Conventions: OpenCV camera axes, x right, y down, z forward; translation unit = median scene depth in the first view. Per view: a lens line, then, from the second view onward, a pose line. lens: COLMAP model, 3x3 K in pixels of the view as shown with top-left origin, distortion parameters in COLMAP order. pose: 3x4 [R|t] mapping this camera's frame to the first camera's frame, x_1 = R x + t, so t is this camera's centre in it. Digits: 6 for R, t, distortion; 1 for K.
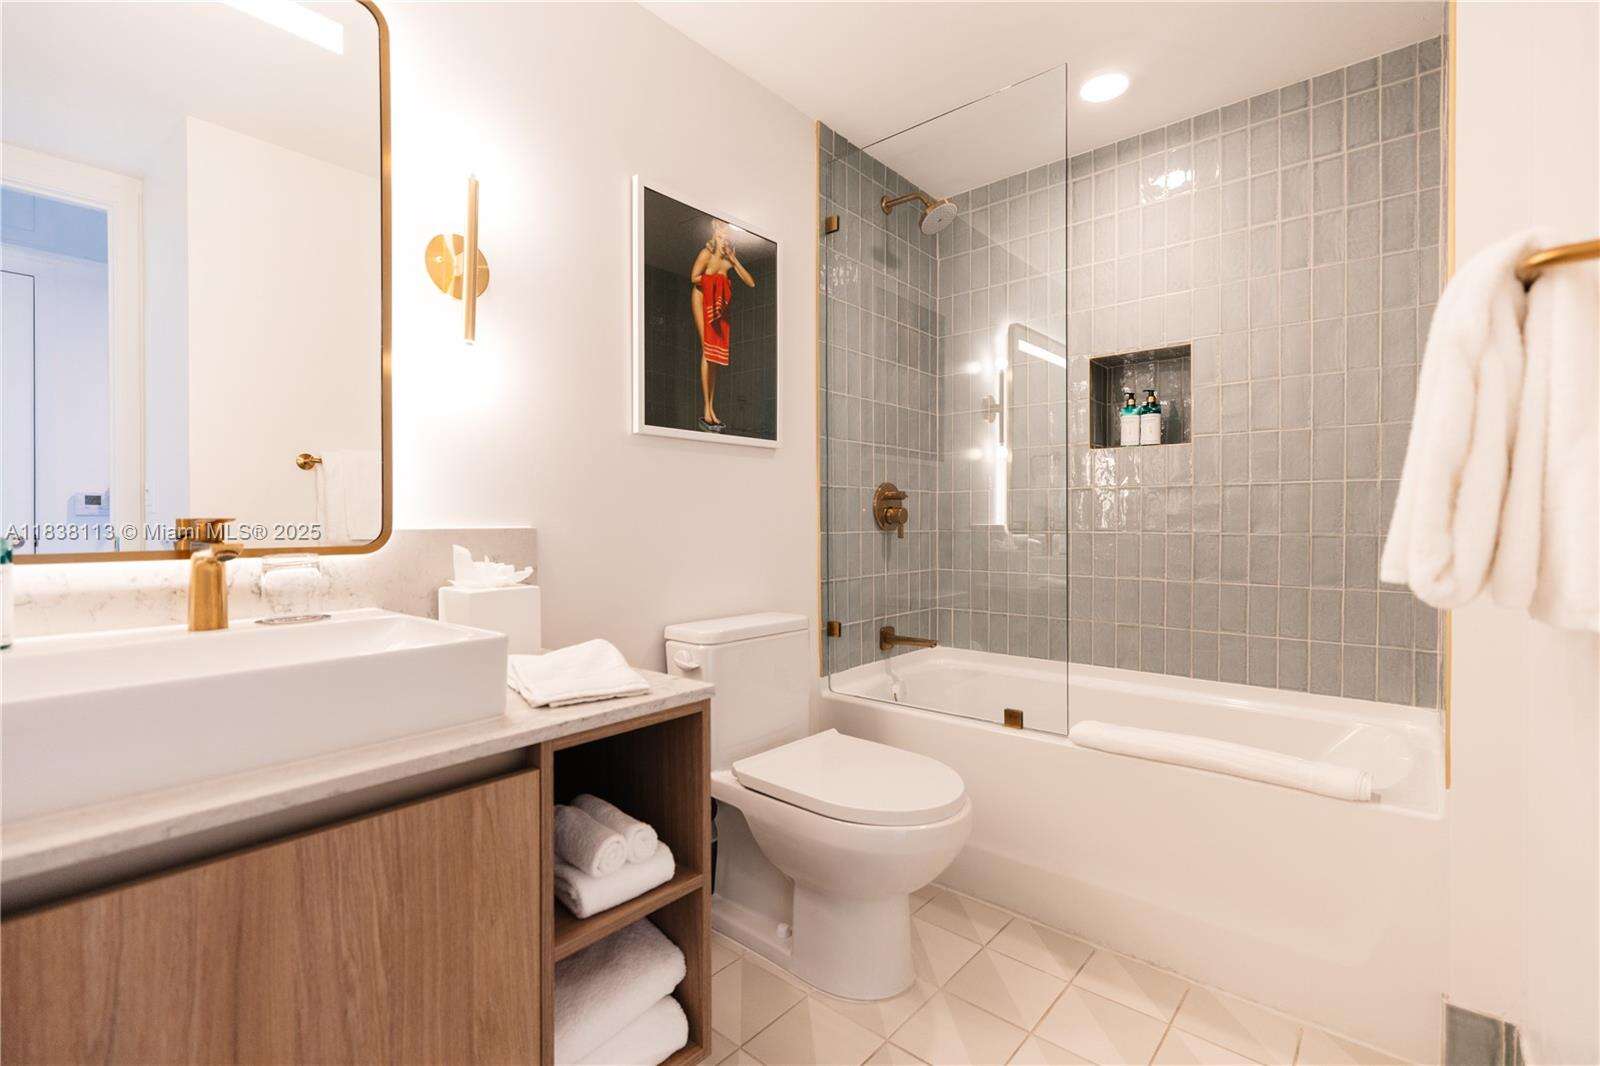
lens RADIAL K [[787.9, 0, 801.8], [0, 787.9, 535.8], [0, 0, 1]] dist [0.002683, -0.000651]
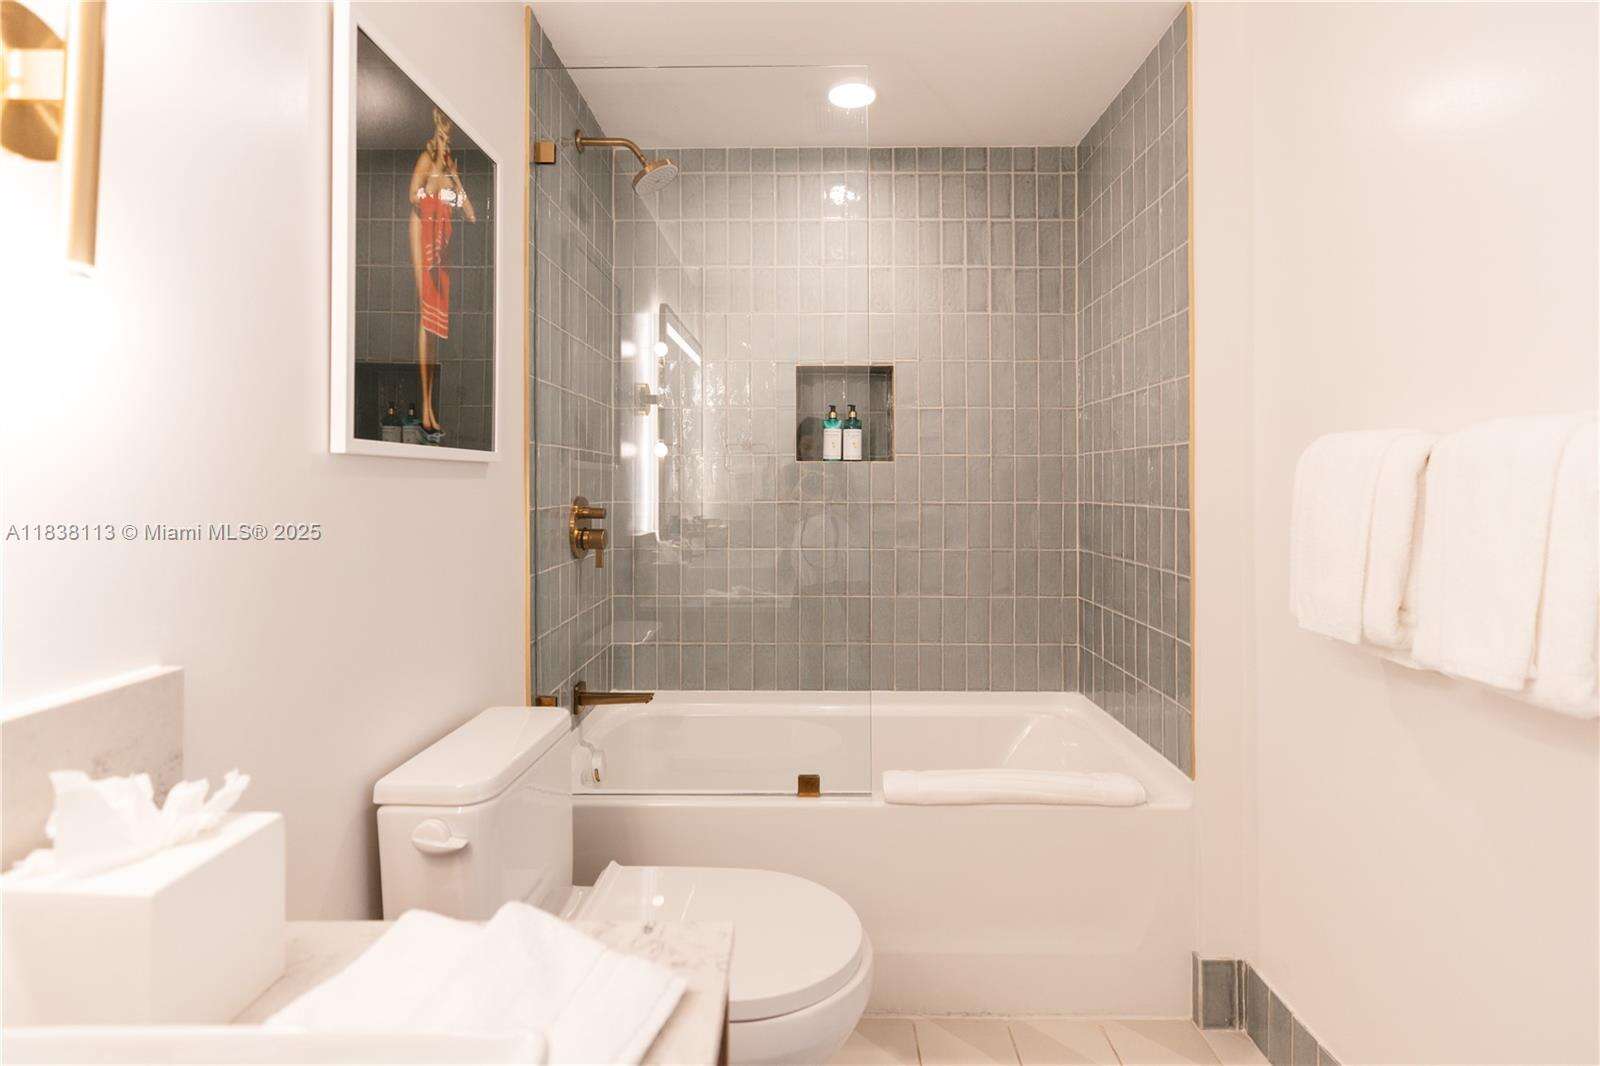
lens RADIAL K [[806.7, 0, 870.1], [0, 806.7, 481.6], [0, 0, 1]] dist [0.003391, 0.000354]
pose [[0.741359, 0.007340, 0.671068, -0.286632], [0.005720, 0.999835, -0.017254, -0.089308], [-0.671084, 0.016630, 0.741195, 0.292063]]
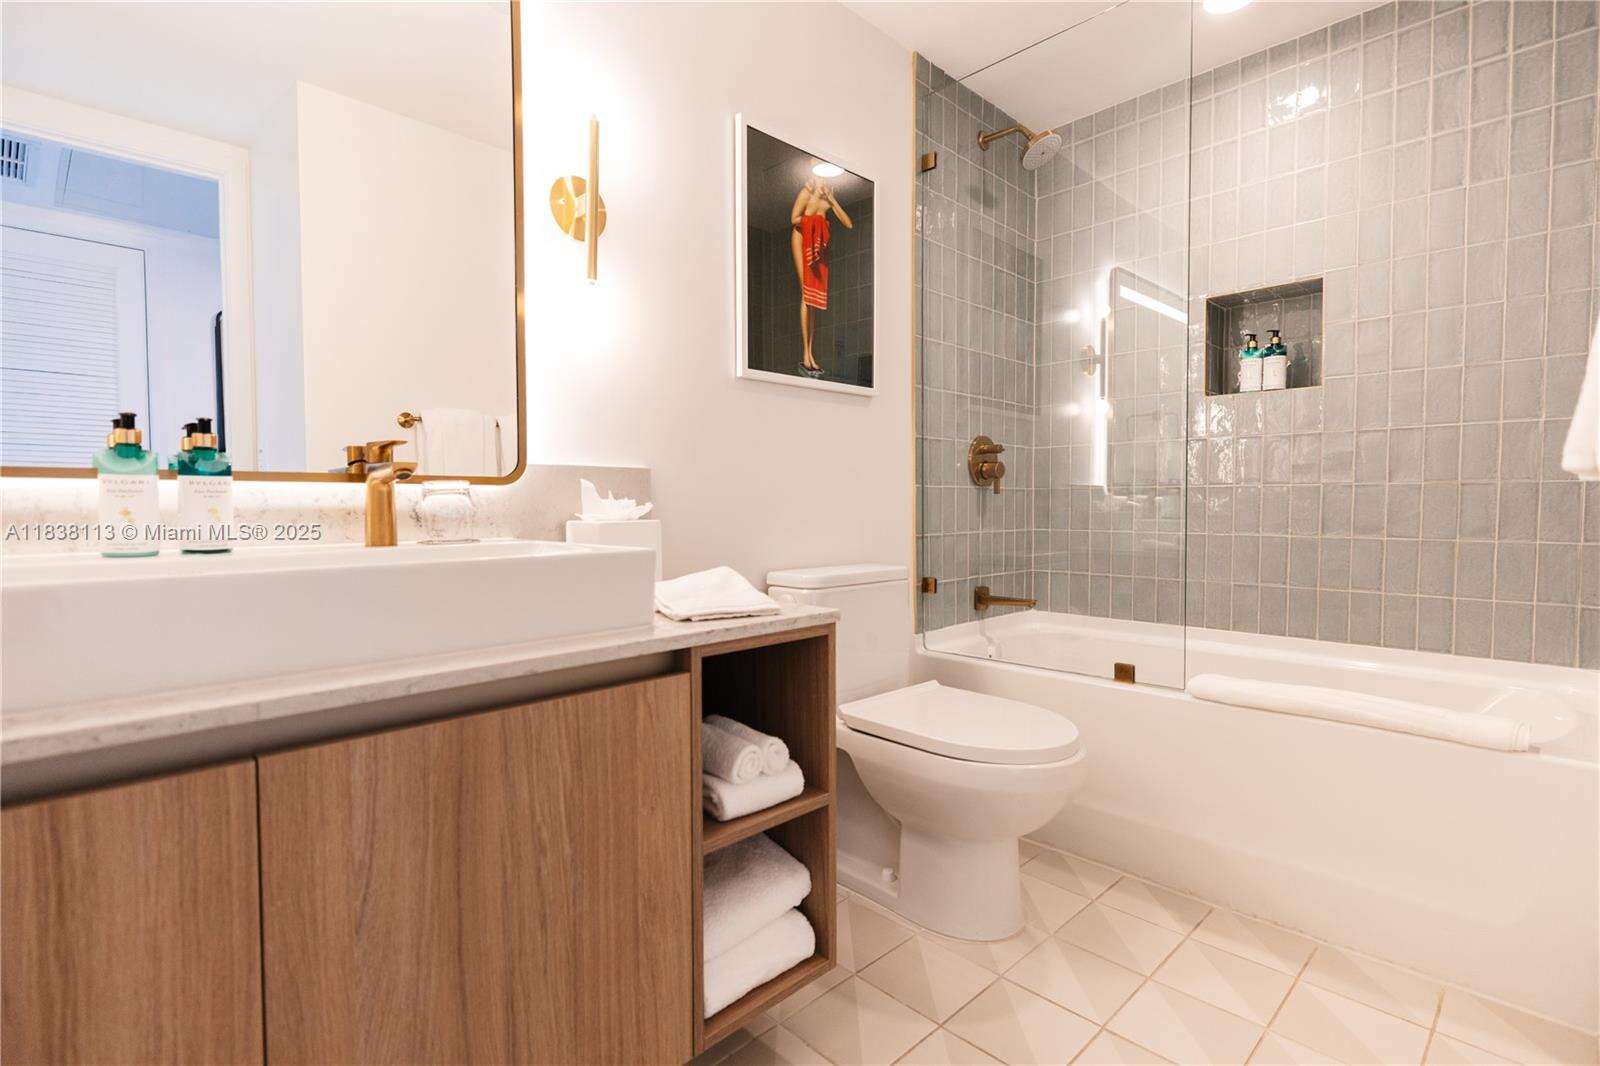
lens RADIAL K [[839.4, 0, 777.7], [0, 839.4, 546.7], [0, 0, 1]] dist [-0.000721, 0.000710]
pose [[0.995365, 0.000889, -0.096167, -0.054415], [0.002106, 0.999516, 0.031044, 0.046814], [0.096148, -0.031103, 0.994881, -0.053042]]
